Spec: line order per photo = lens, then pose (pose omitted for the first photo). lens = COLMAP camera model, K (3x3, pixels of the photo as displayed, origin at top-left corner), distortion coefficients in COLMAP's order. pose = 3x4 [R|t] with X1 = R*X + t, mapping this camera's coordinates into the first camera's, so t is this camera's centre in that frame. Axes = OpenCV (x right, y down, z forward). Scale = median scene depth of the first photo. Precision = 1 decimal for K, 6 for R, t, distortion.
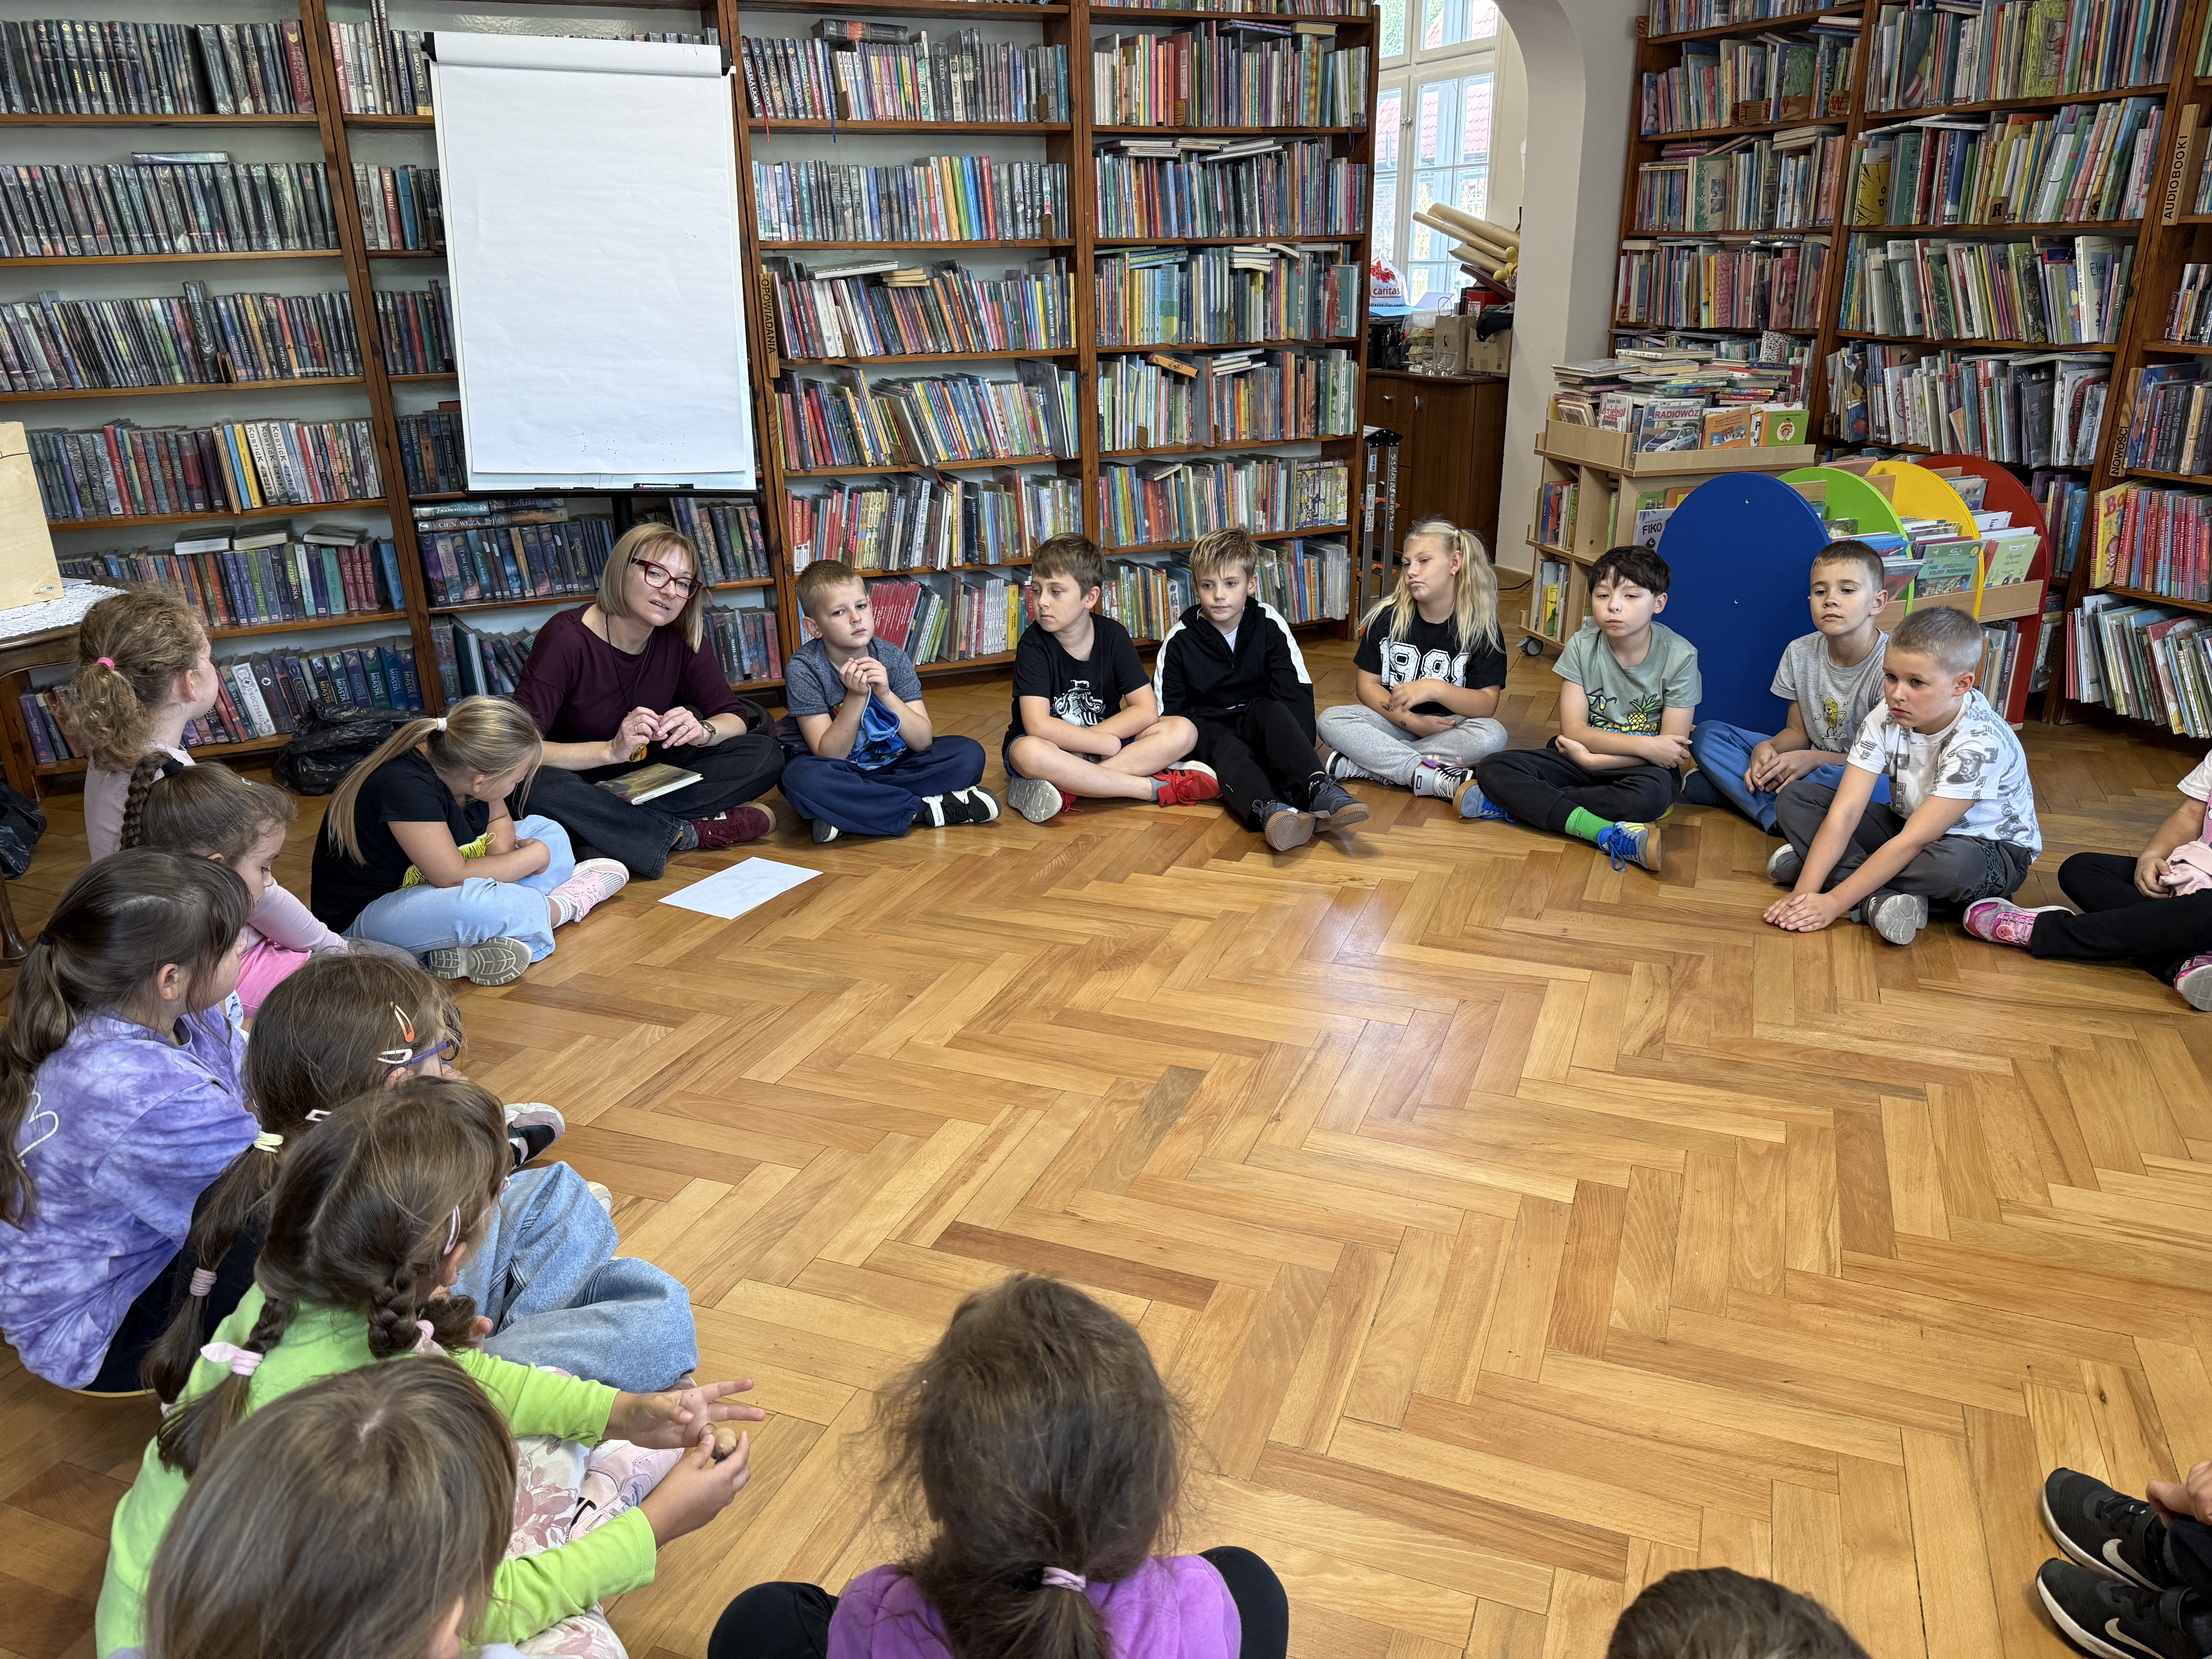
lens RADIAL K [[1546.9, 0, 1106.7], [0, 1546.9, 831.4], [0, 0, 1]] dist [0.043918, -0.060199]
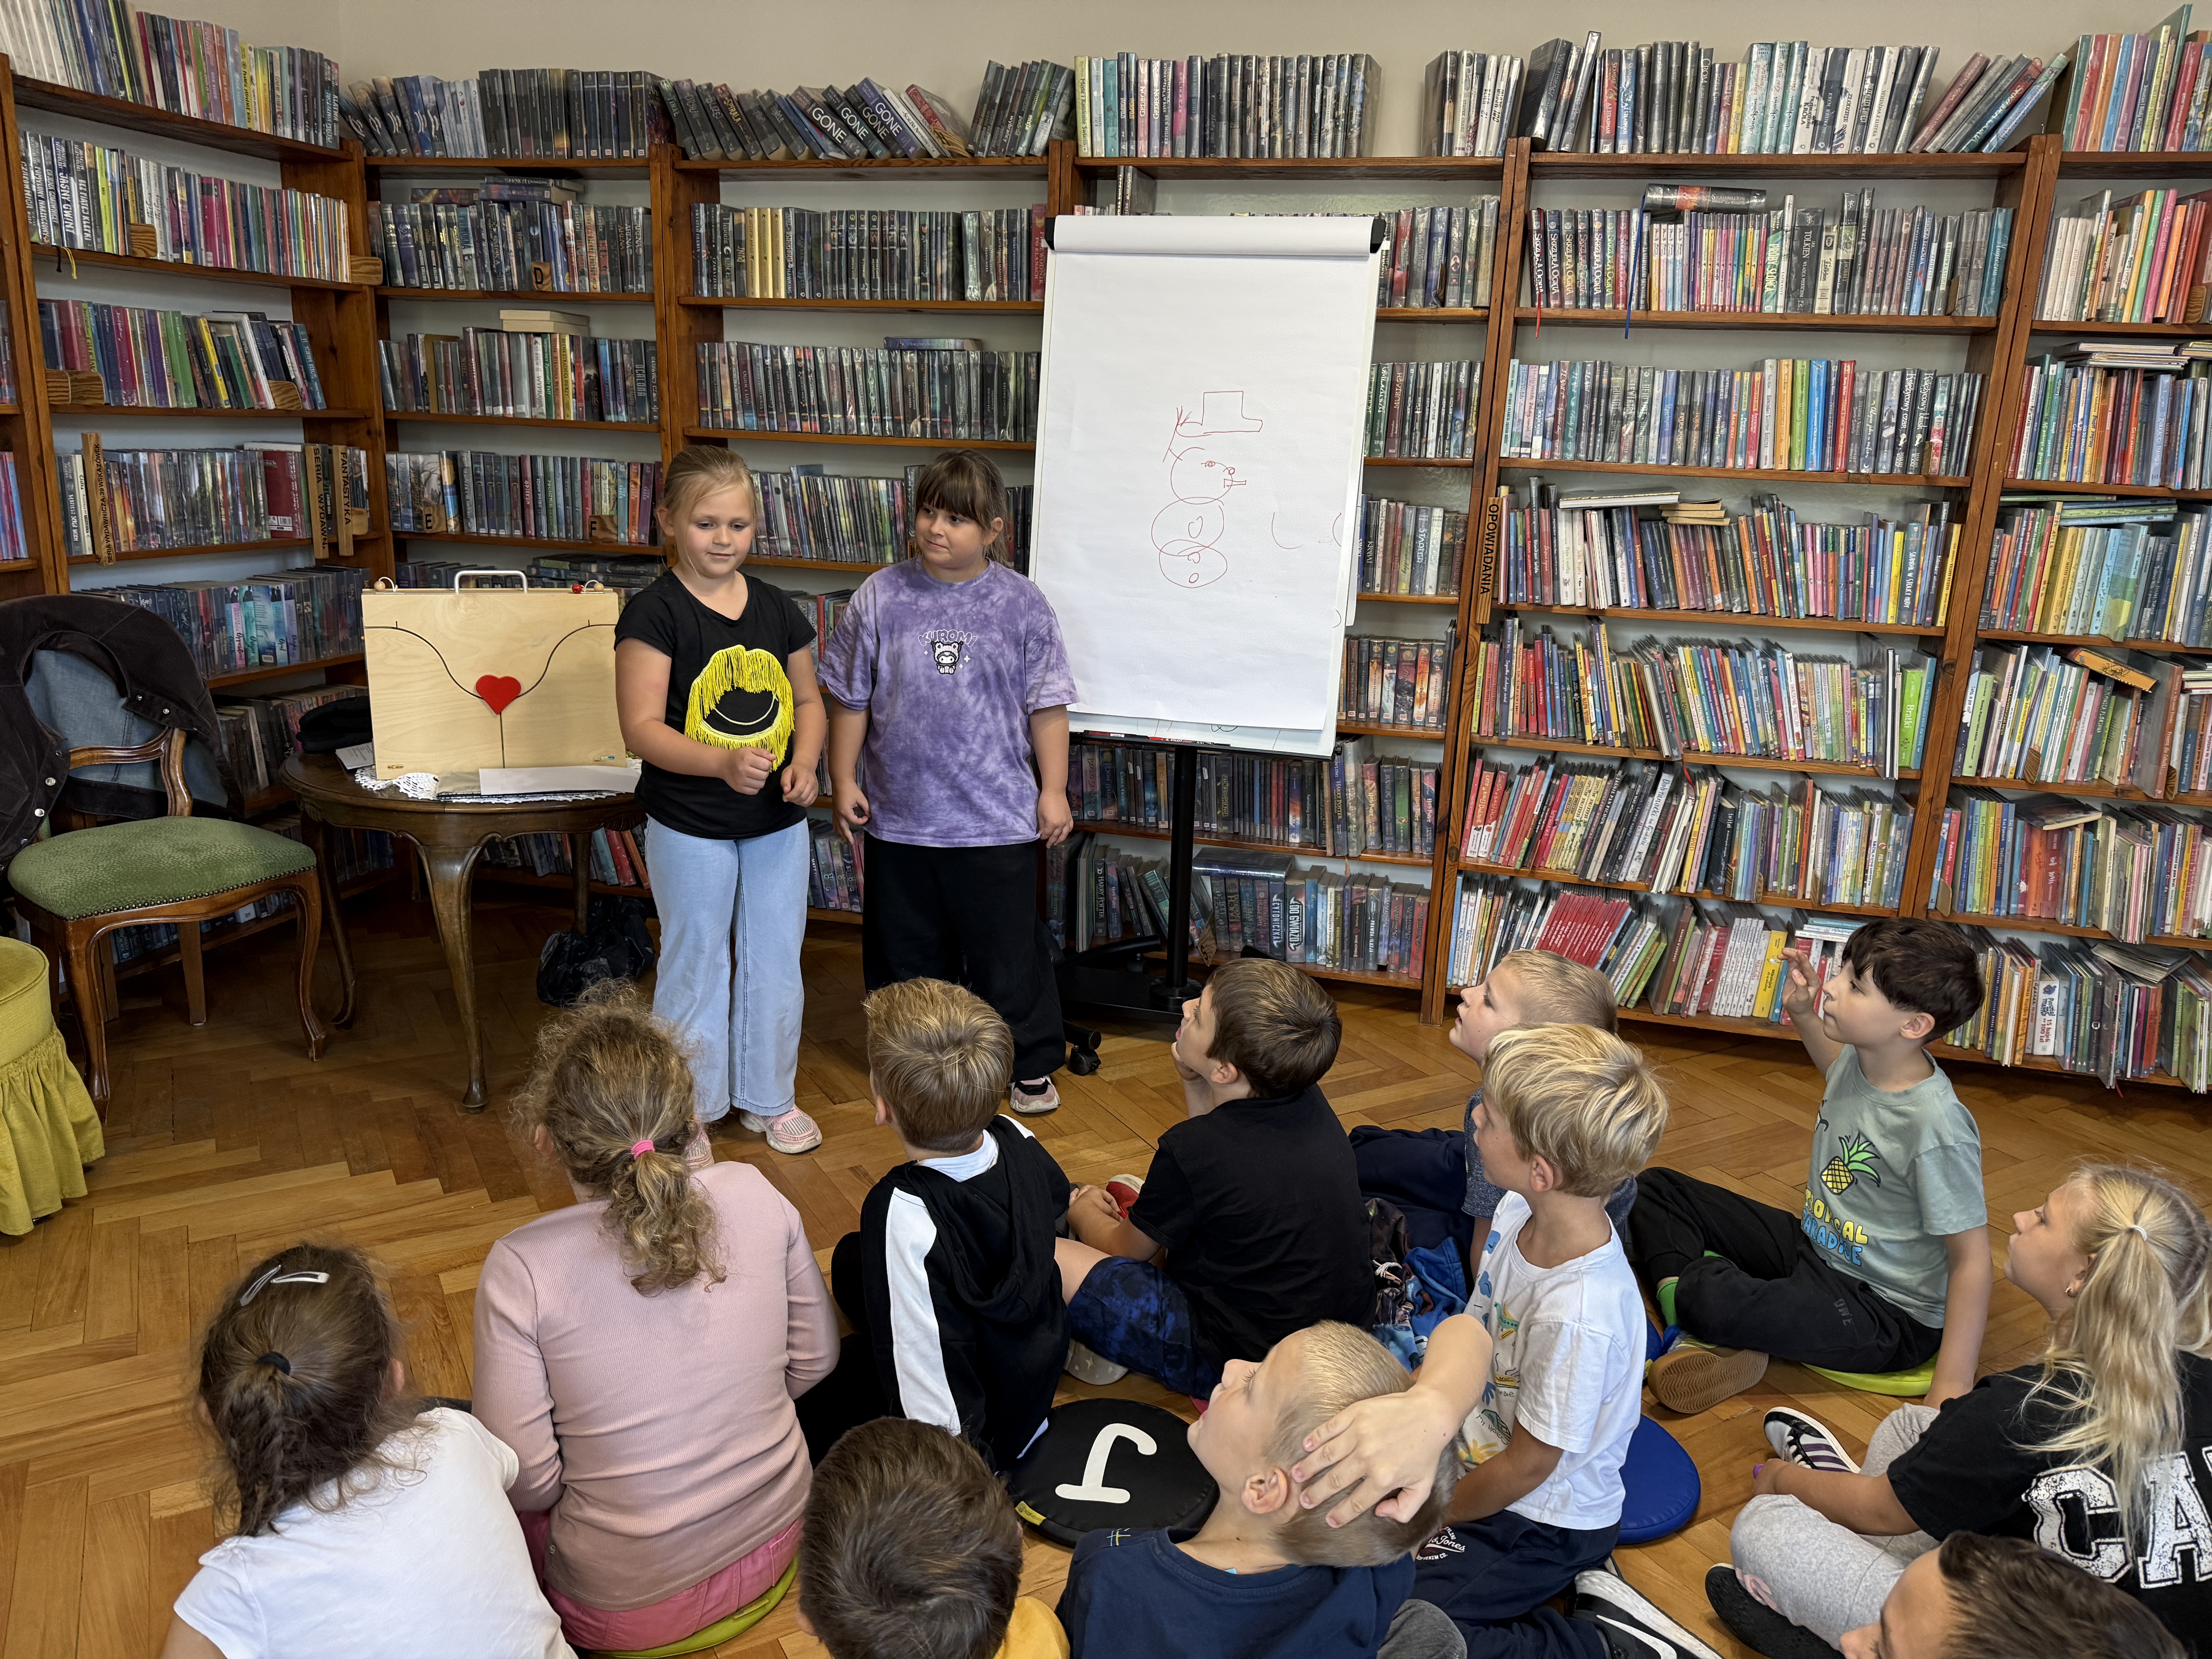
lens RADIAL K [[1546.9, 0, 1130.8], [0, 1546.9, 843.5], [0, 0, 1]] dist [0.043918, -0.060199]
pose [[0.787213, 0.205414, -0.581464, 0.122257], [-0.262409, 0.964849, -0.014409, -0.119992], [0.558065, 0.163925, 0.813444, 0.264294]]
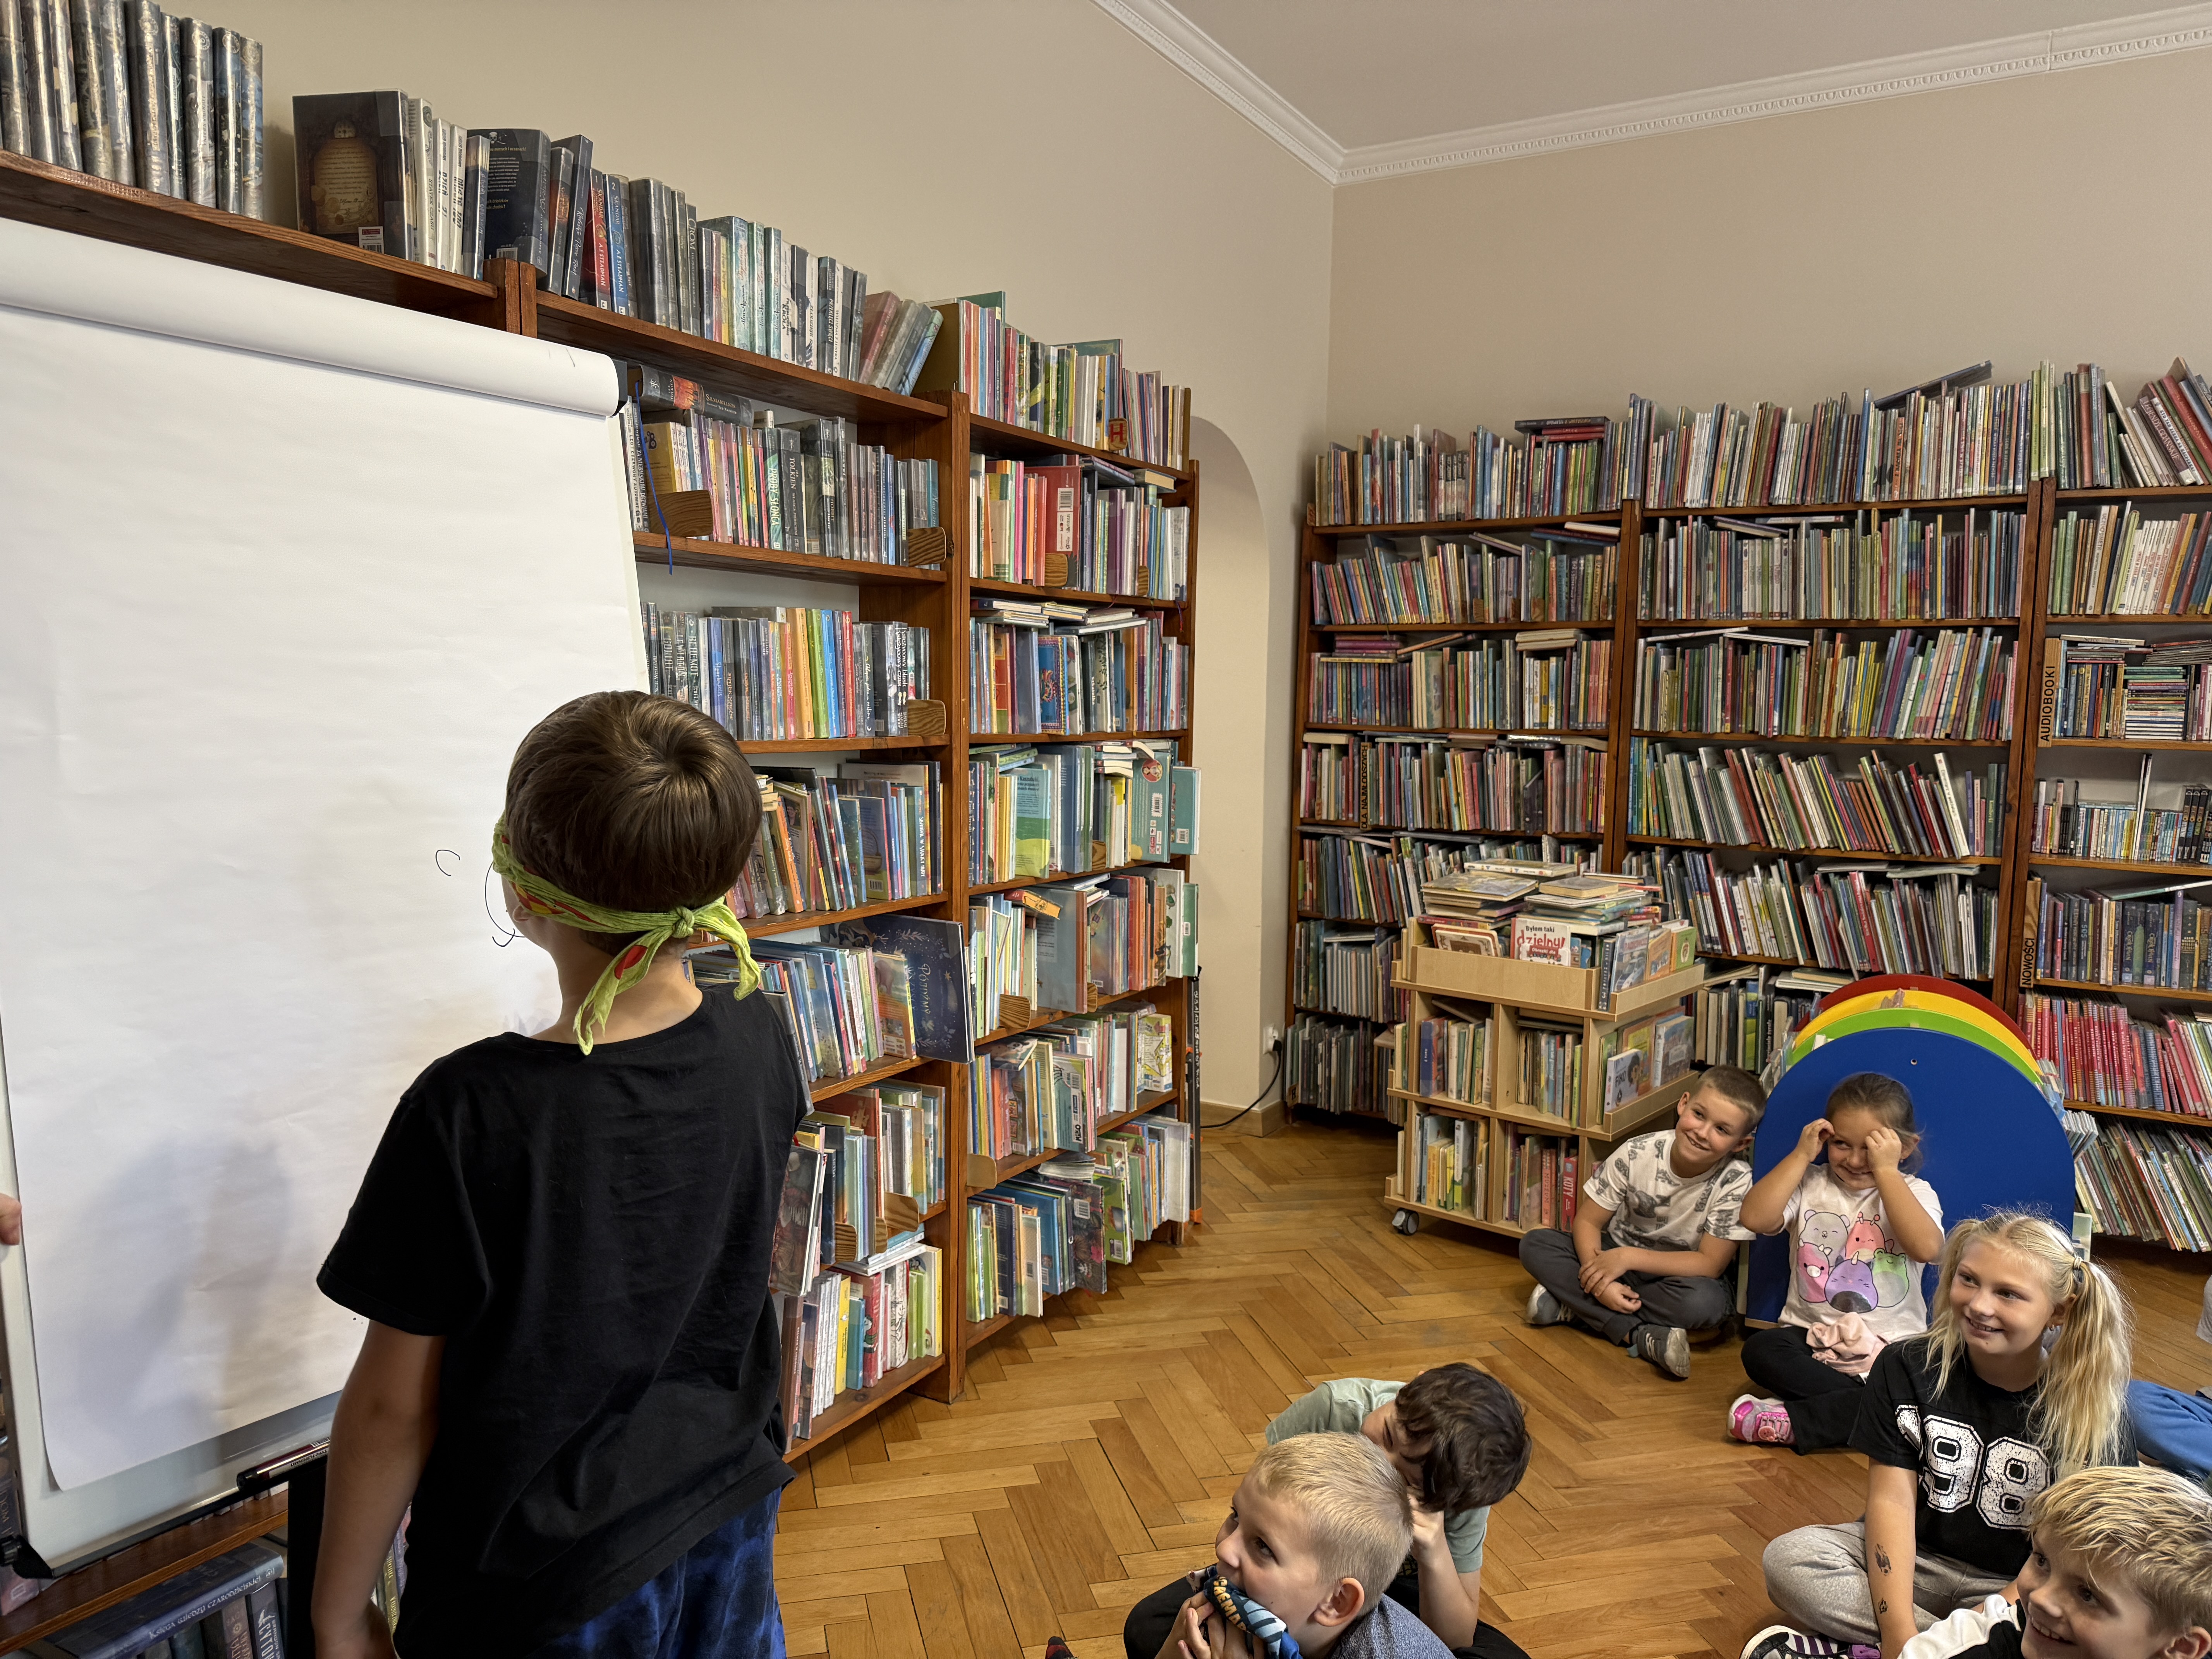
lens RADIAL K [[1546.9, 0, 1095.3], [0, 1546.9, 850.9], [0, 0, 1]] dist [0.043918, -0.060199]
pose [[0.809656, -0.032323, 0.586015, -0.354530], [0.179783, 0.964142, -0.195215, -0.201046], [-0.558691, 0.263412, 0.786434, 0.480207]]
